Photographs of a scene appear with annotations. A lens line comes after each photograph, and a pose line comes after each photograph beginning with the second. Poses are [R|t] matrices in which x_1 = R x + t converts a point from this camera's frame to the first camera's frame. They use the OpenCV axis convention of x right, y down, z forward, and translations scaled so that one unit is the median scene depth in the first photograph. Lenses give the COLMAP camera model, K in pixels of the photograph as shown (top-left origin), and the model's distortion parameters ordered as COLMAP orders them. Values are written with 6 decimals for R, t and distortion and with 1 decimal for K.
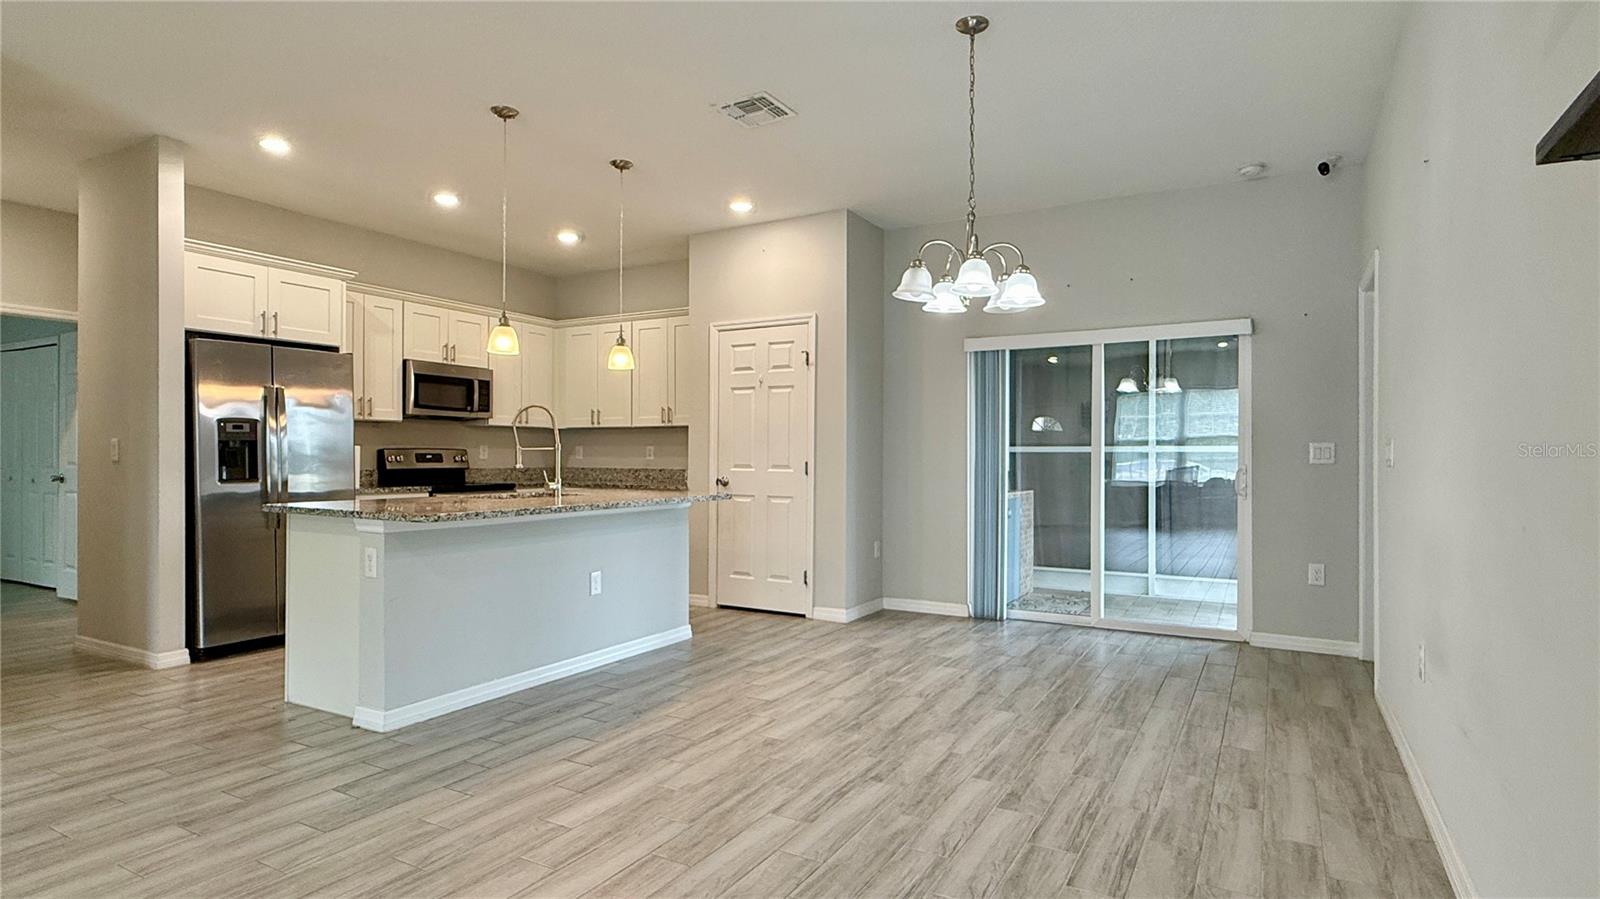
lens RADIAL K [[830.3, 0, 801.5], [0, 830.3, 455.3], [0, 0, 1]] dist [0.001257, 0.001271]
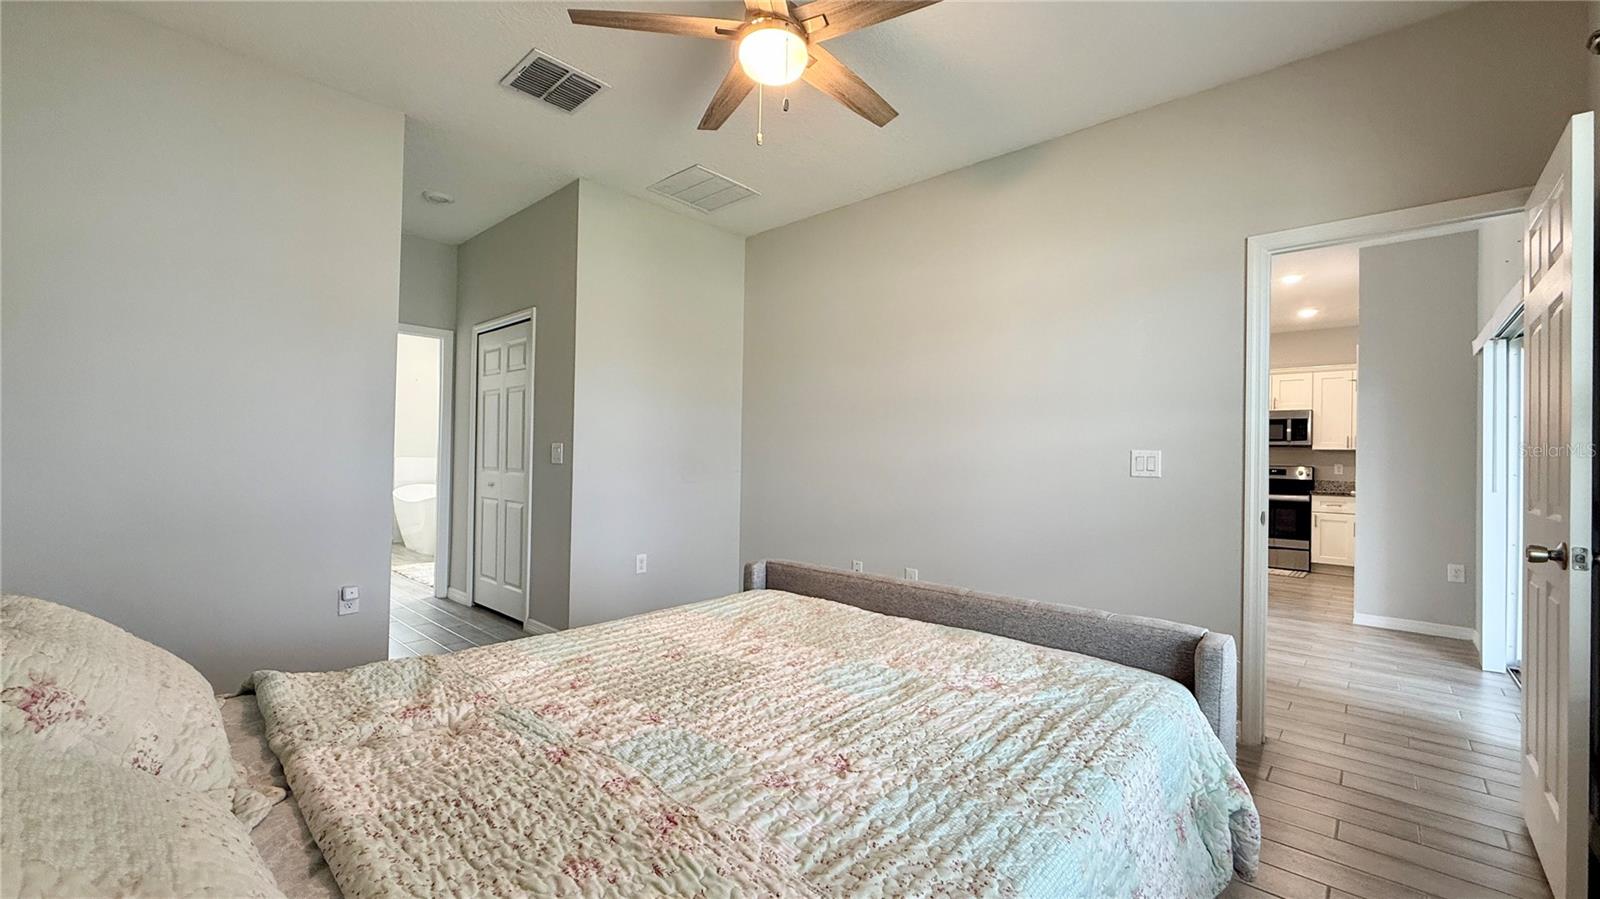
lens RADIAL K [[635.3, 0, 798.5], [0, 635.3, 449.9], [0, 0, 1]] dist [0.000124, 0.000036]
pose [[-0.226157, -0.018596, -0.973913, 0.954583], [-0.018158, 0.999725, -0.014872, -0.004262], [0.973922, 0.014321, -0.226432, 0.435811]]
